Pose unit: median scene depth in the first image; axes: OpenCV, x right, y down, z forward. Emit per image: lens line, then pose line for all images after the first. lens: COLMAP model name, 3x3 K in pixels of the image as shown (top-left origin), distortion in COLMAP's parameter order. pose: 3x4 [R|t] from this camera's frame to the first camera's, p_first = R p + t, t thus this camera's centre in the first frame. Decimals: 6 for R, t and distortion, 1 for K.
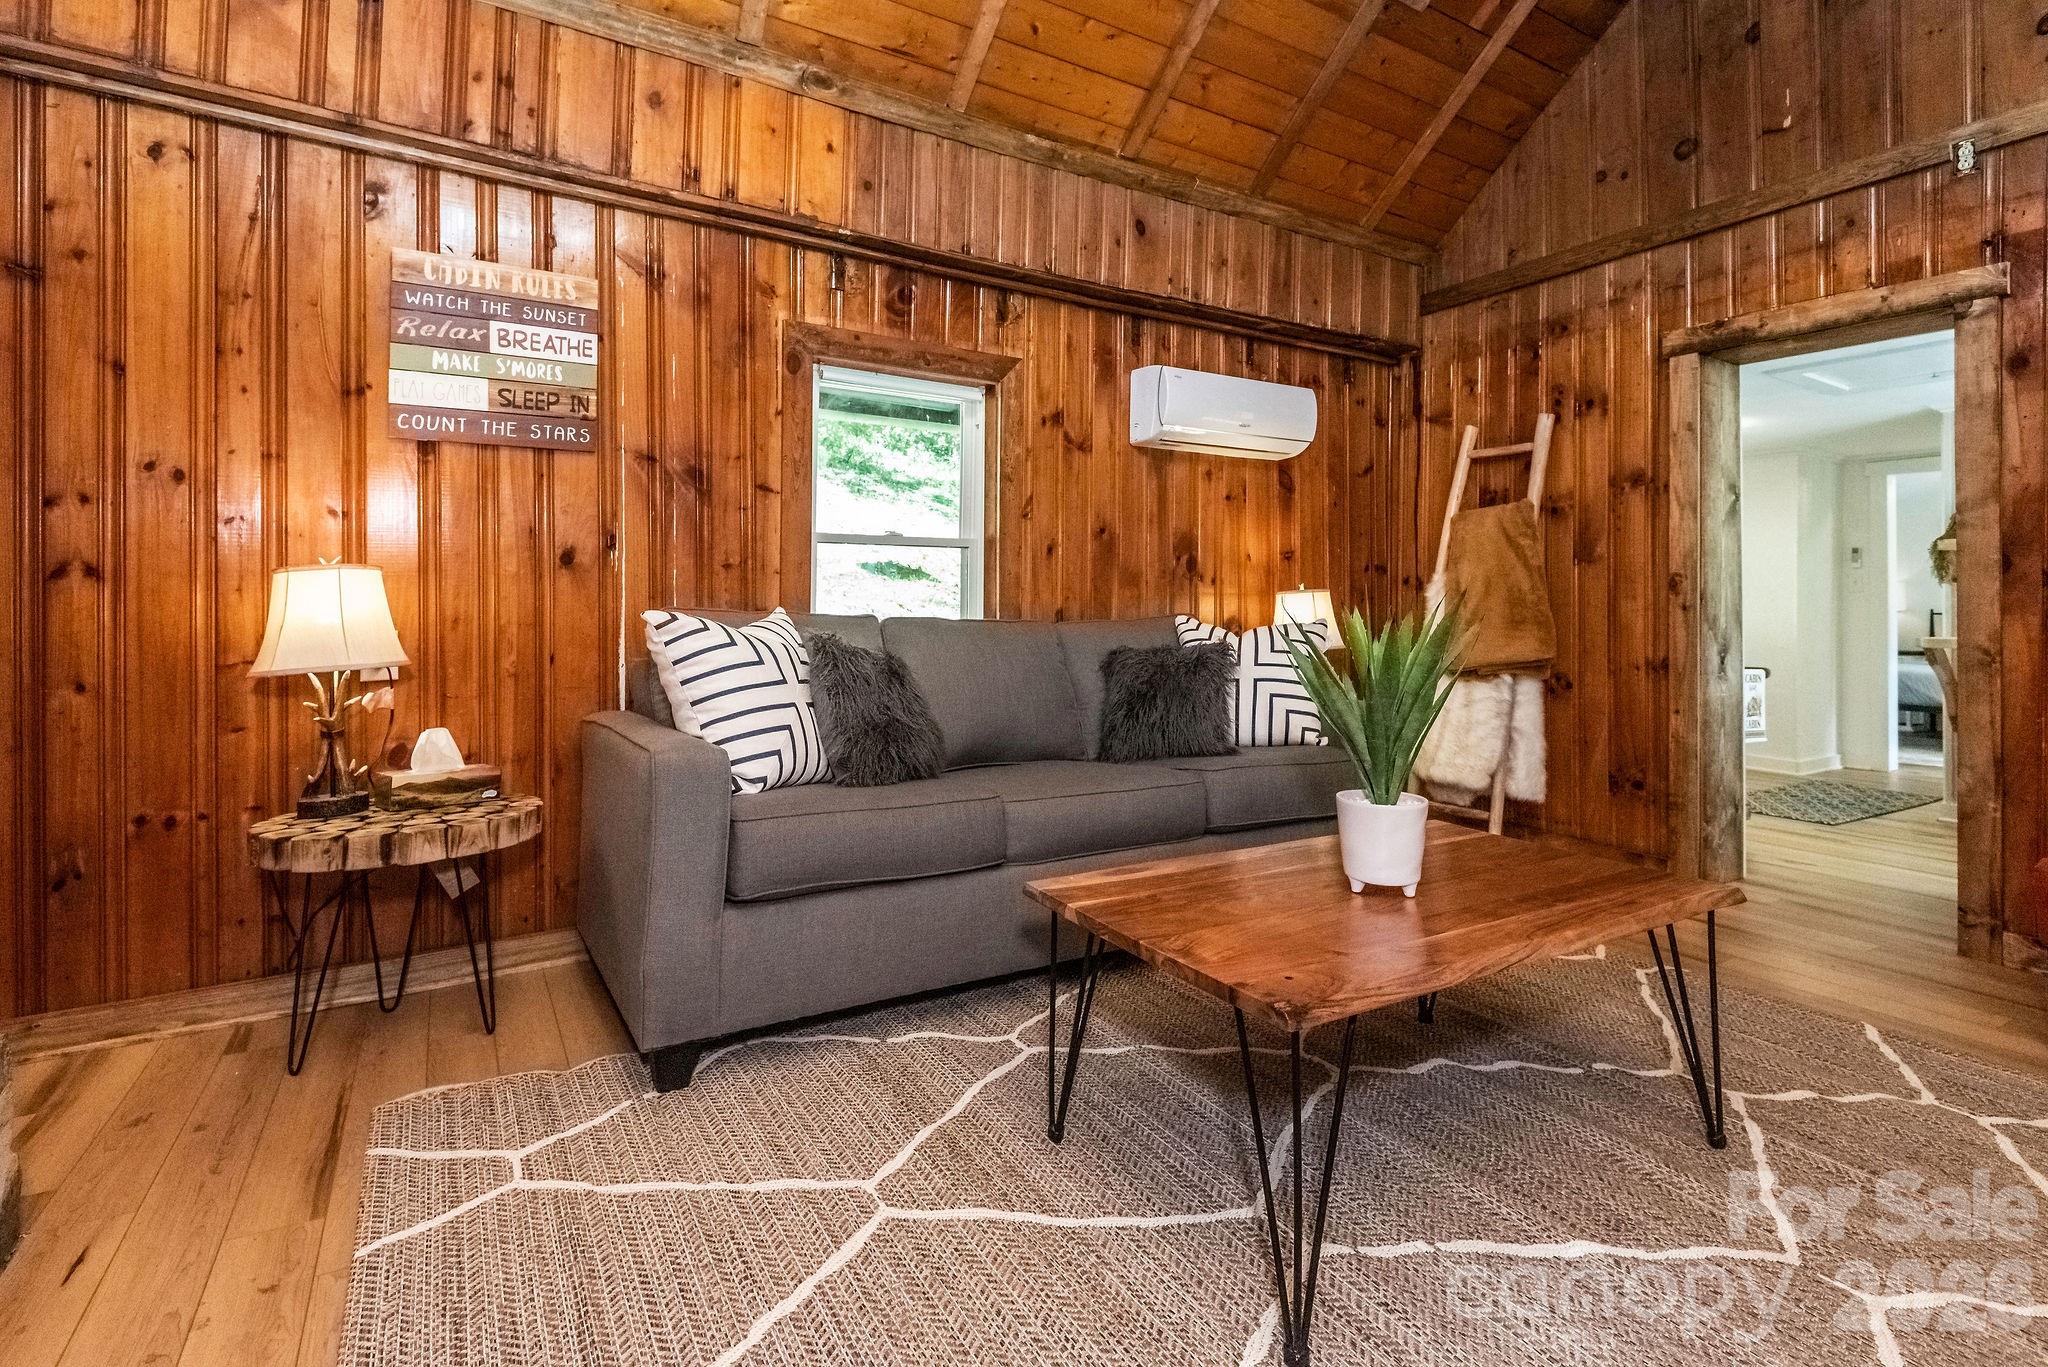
lens RADIAL K [[938.6, 0, 1040.0], [0, 938.6, 600.3], [0, 0, 1]] dist [0.045488, -0.034218]
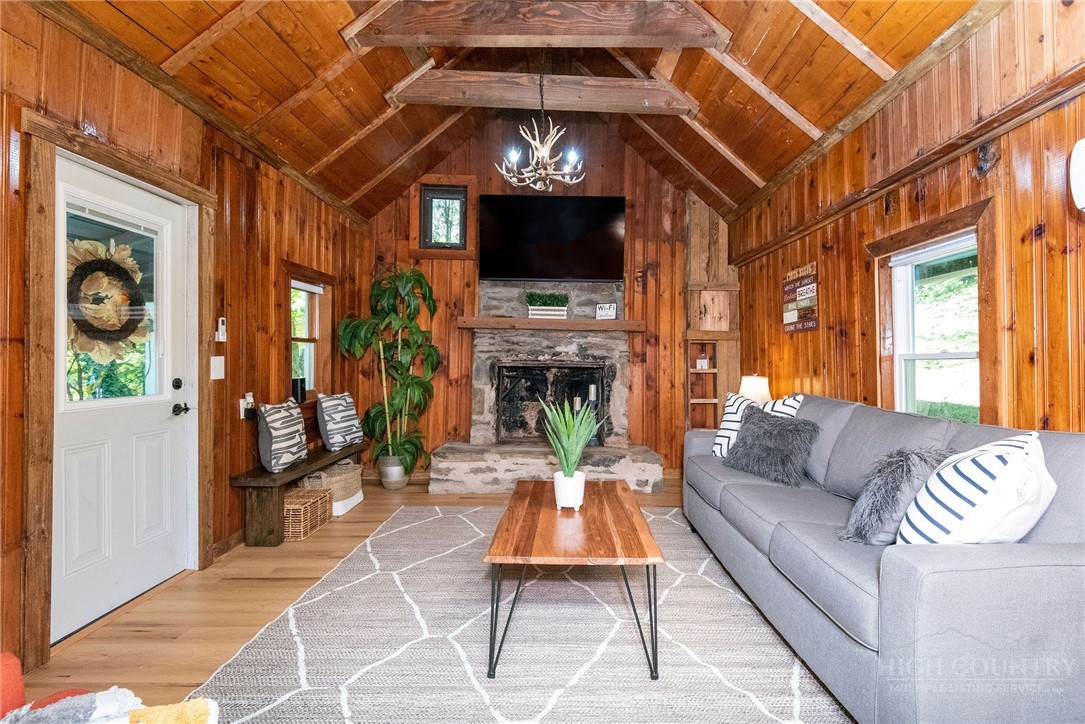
lens RADIAL K [[499.2, 0, 569.9], [0, 499.2, 362.2], [0, 0, 1]] dist [0.027821, -0.019262]
pose [[-0.507384, -0.005362, -0.861703, 0.792393], [0.004493, 0.999951, -0.008868, -0.045966], [0.861708, -0.008371, -0.507335, 0.863081]]
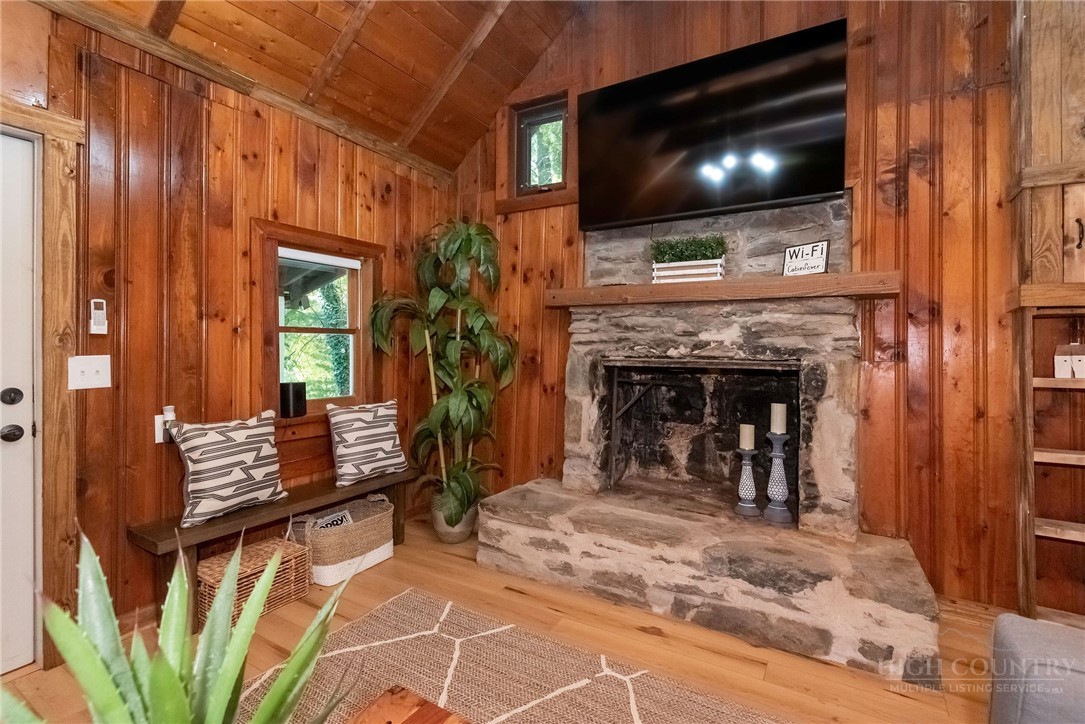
lens RADIAL K [[493.4, 0, 546.3], [0, 493.4, 351.3], [0, 0, 1]] dist [0.039986, -0.028806]
pose [[-0.883047, -0.005350, -0.469255, 0.156251], [0.001006, 0.999911, -0.013294, -0.062850], [0.469284, -0.012212, -0.882963, 0.681279]]
